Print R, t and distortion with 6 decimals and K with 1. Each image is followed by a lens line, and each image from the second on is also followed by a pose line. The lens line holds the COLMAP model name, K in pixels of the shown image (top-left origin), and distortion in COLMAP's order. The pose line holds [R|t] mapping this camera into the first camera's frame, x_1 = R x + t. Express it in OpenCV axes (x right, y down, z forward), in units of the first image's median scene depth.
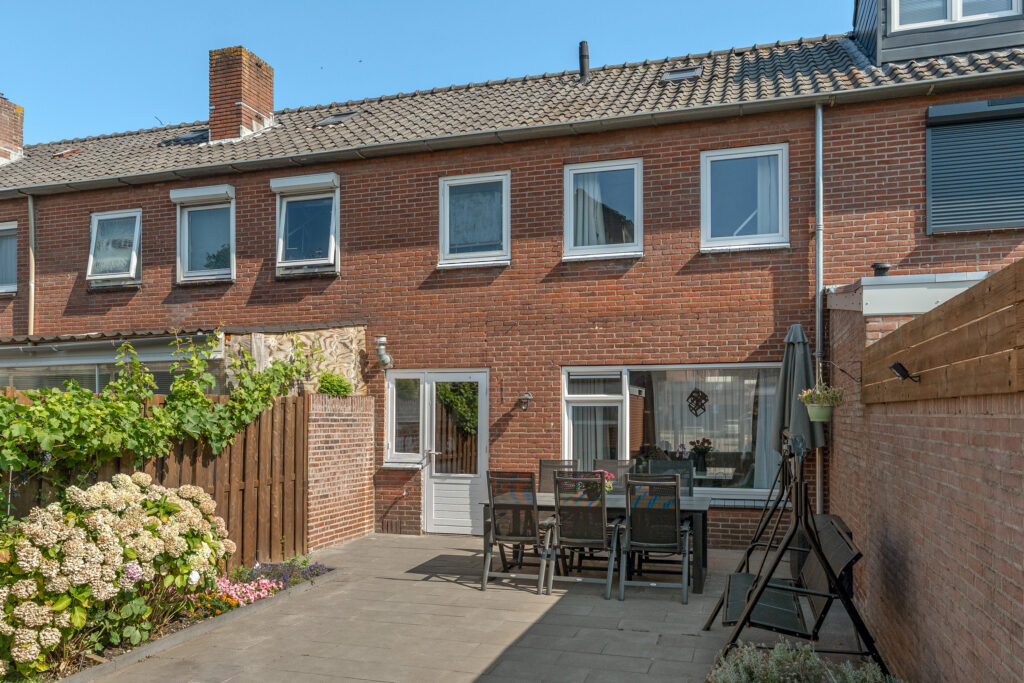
lens RADIAL K [[765.5, 0, 513.6], [0, 765.5, 402.4], [0, 0, 1]] dist [-0.000153, -0.003325]
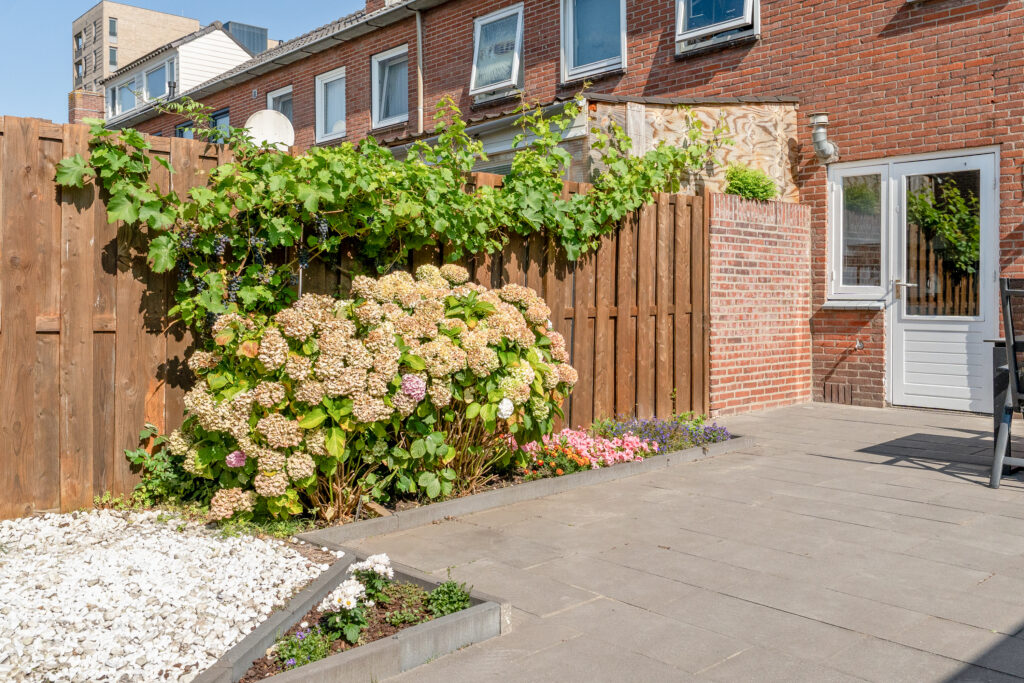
lens RADIAL K [[895.6, 0, 513.3], [0, 895.6, 293.7], [0, 0, 1]] dist [-0.000966, -0.000281]
pose [[0.866251, -0.003108, -0.499600, -0.012529], [0.011117, 0.999853, 0.013056, 0.068671], [0.499486, -0.016864, 0.866158, 0.190611]]
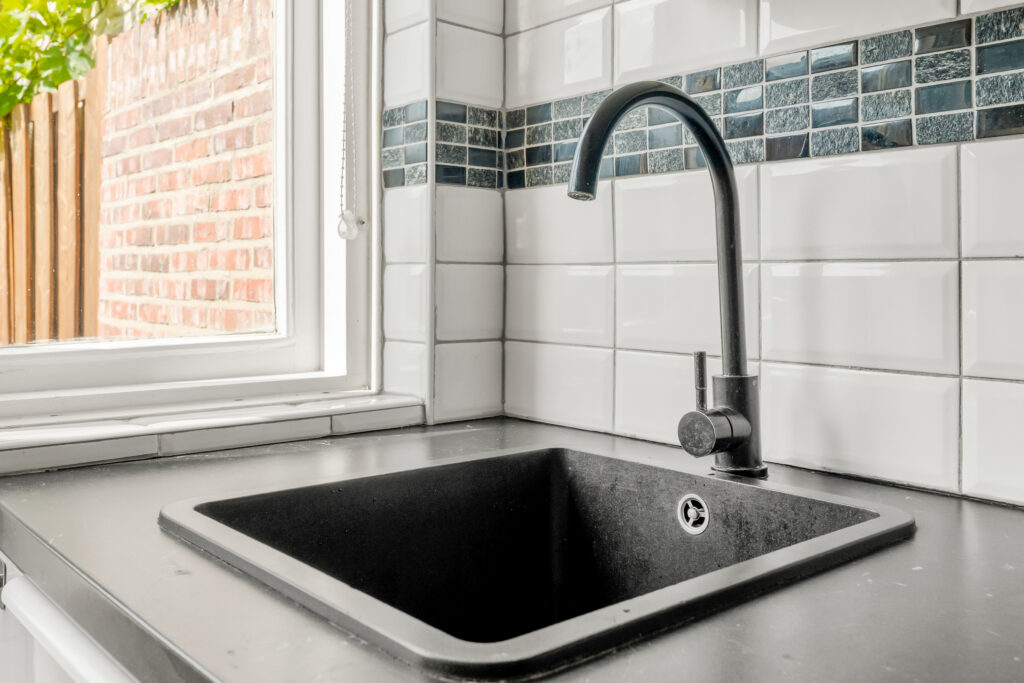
lens RADIAL K [[941.0, 0, 512.0], [0, 941.0, 341.5], [0, 0, 1]] dist [-0.052855, -0.003649]
pose [[-0.531964, 0.060261, -0.844620, -0.074558], [0.015948, 0.998001, 0.061160, 0.069254], [0.846617, 0.019065, -0.531862, 1.274847]]
